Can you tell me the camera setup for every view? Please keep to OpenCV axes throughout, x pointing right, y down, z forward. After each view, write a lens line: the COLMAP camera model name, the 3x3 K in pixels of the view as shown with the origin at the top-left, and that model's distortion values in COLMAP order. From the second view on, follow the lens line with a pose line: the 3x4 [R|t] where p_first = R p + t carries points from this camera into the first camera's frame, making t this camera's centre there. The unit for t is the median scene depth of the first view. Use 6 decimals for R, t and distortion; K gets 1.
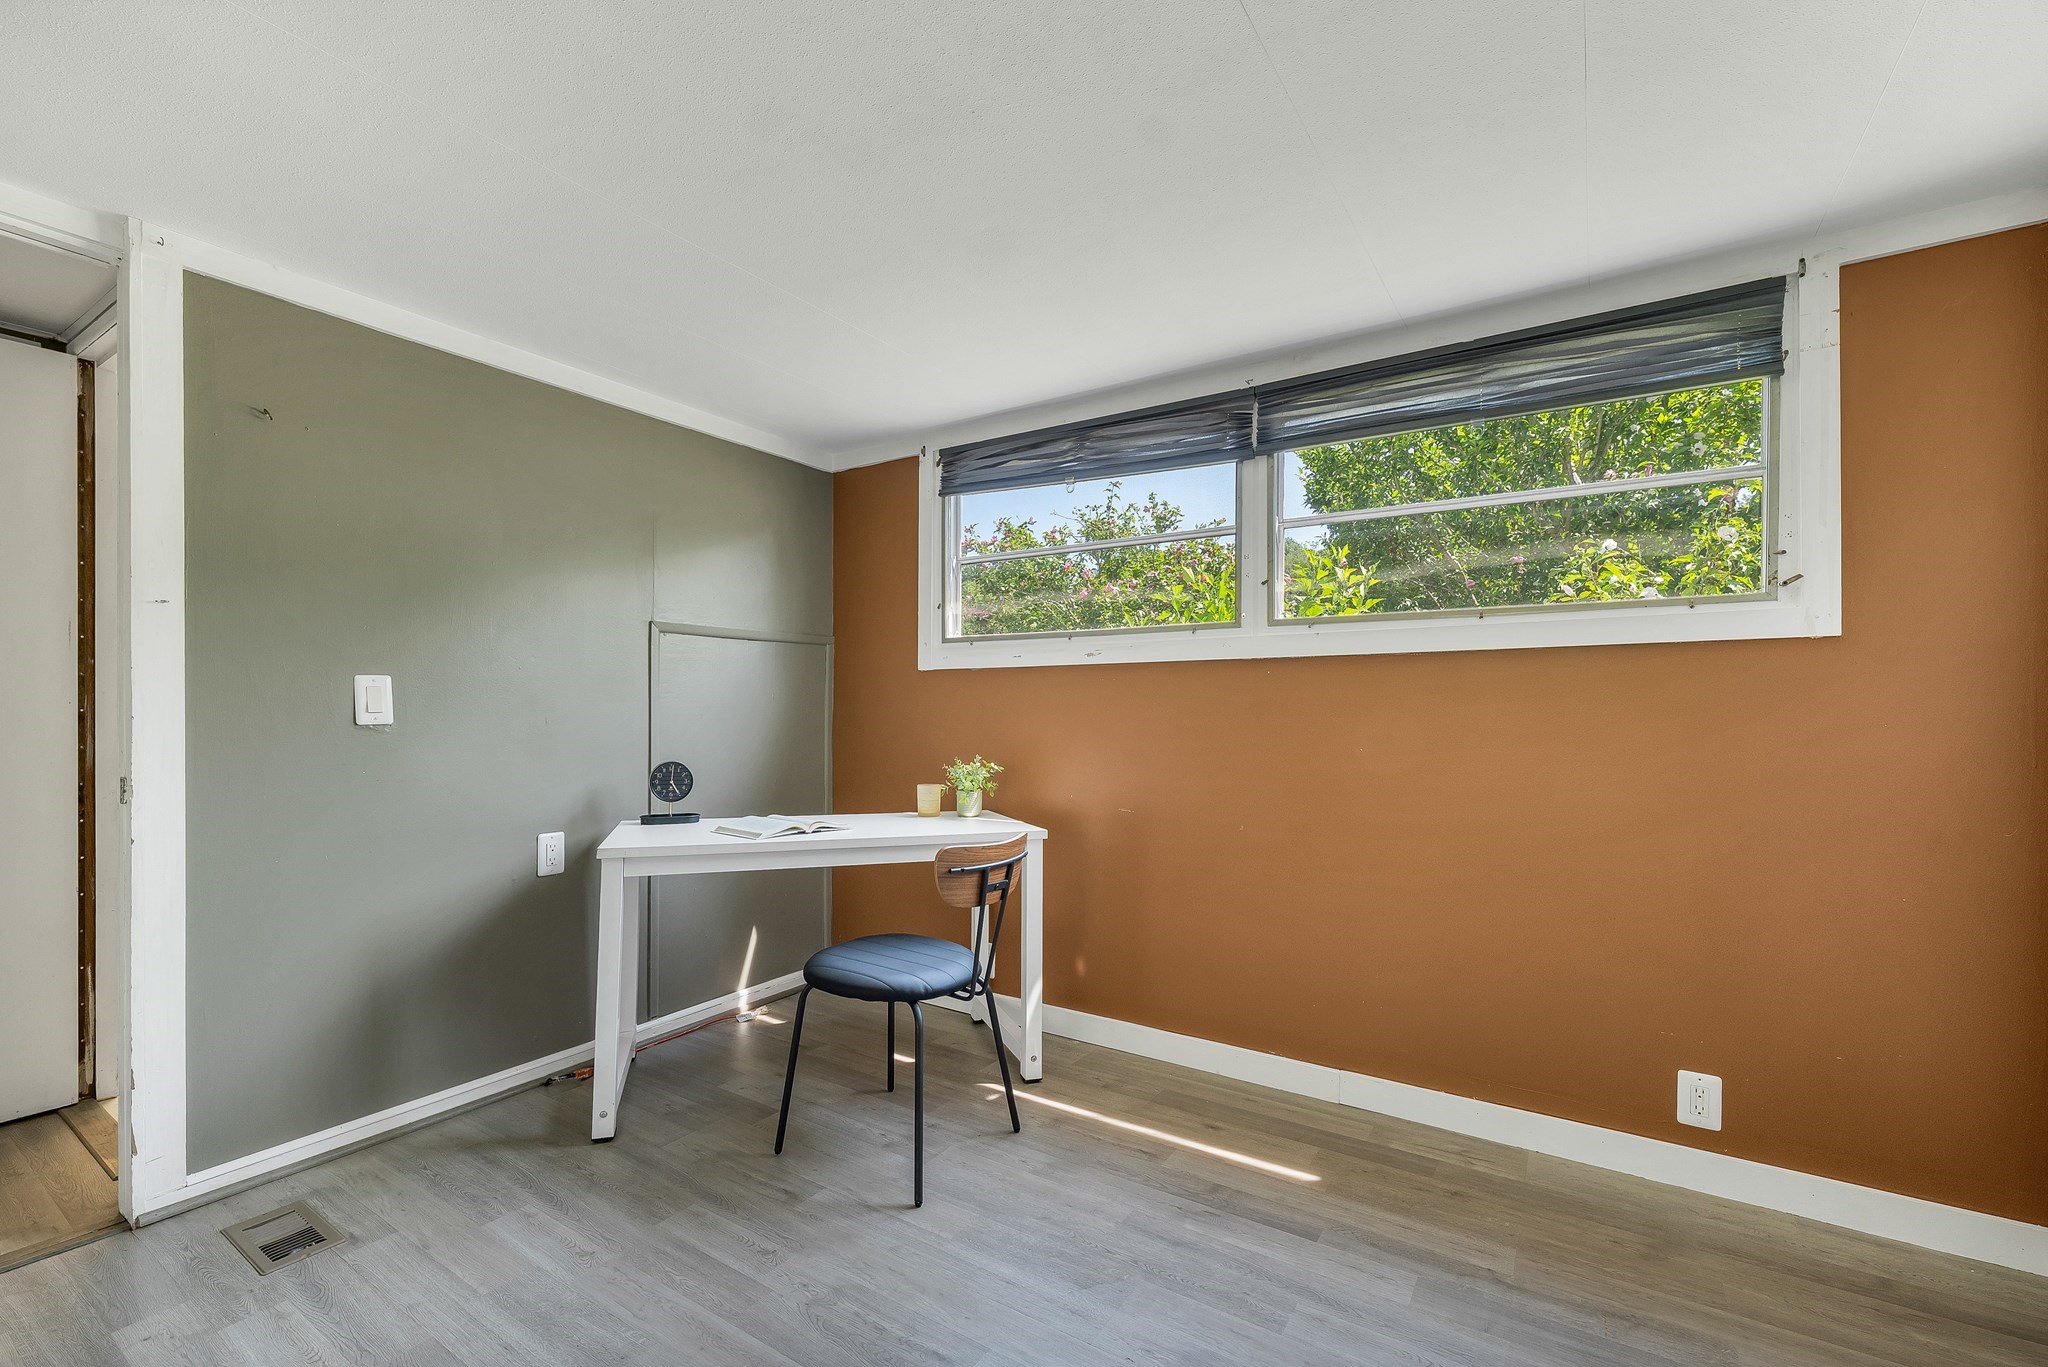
lens RADIAL K [[850.4, 0, 1021.0], [0, 850.4, 714.7], [0, 0, 1]] dist [0.000689, -0.000407]
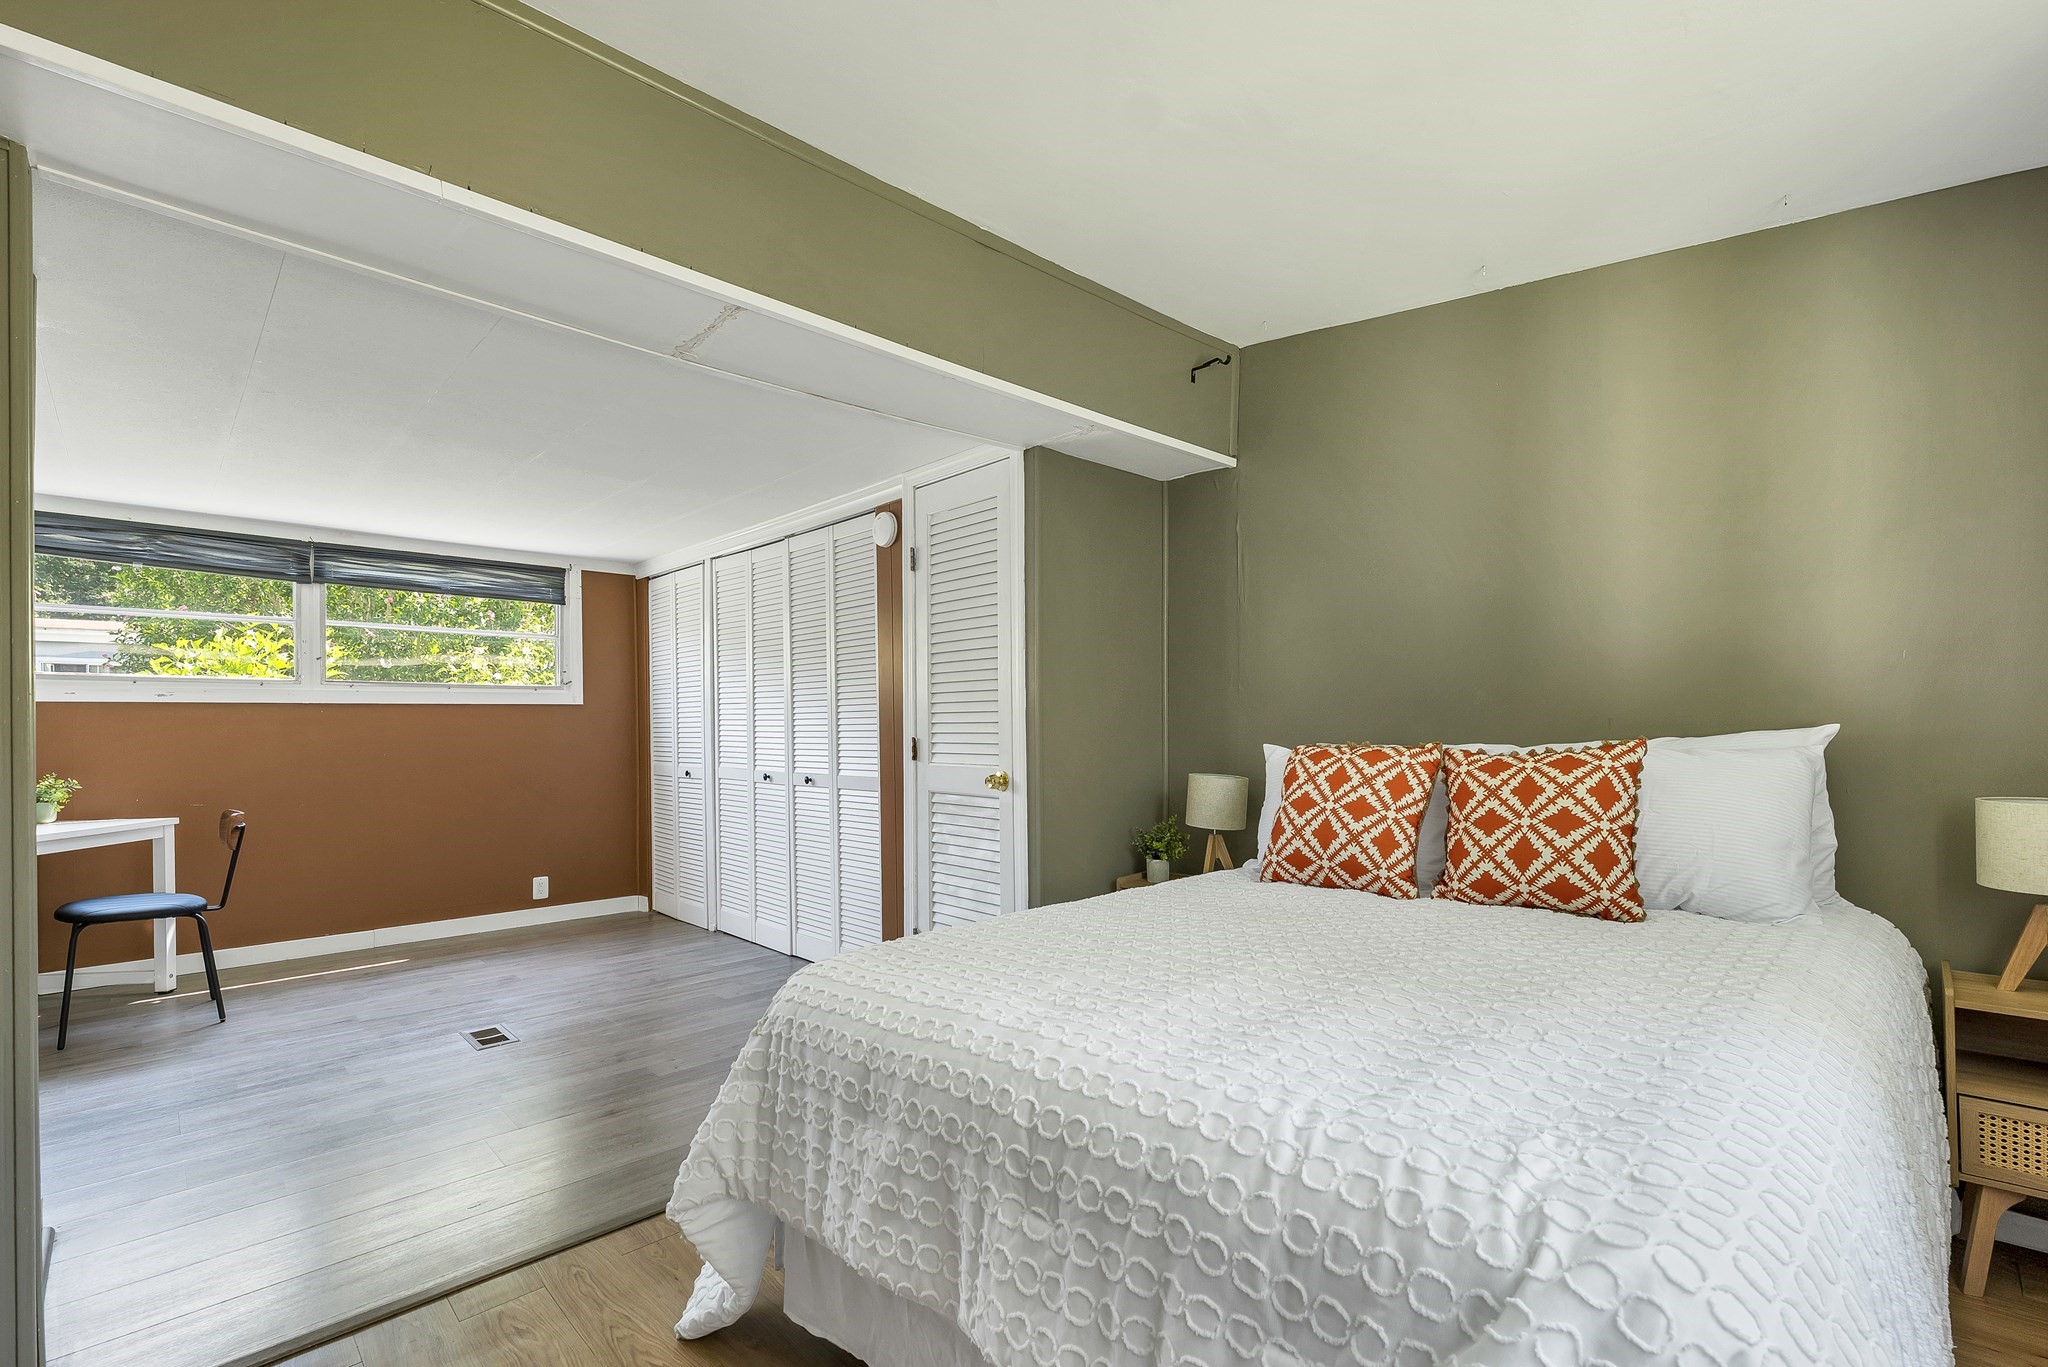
lens RADIAL K [[837.6, 0, 1017.7], [0, 837.6, 697.3], [0, 0, 1]] dist [-0.000743, -0.000526]
pose [[0.176462, 0.033925, 0.983723, -1.399566], [0.019108, 0.999099, -0.037883, 0.011690], [-0.984122, 0.025482, 0.175655, -0.831773]]
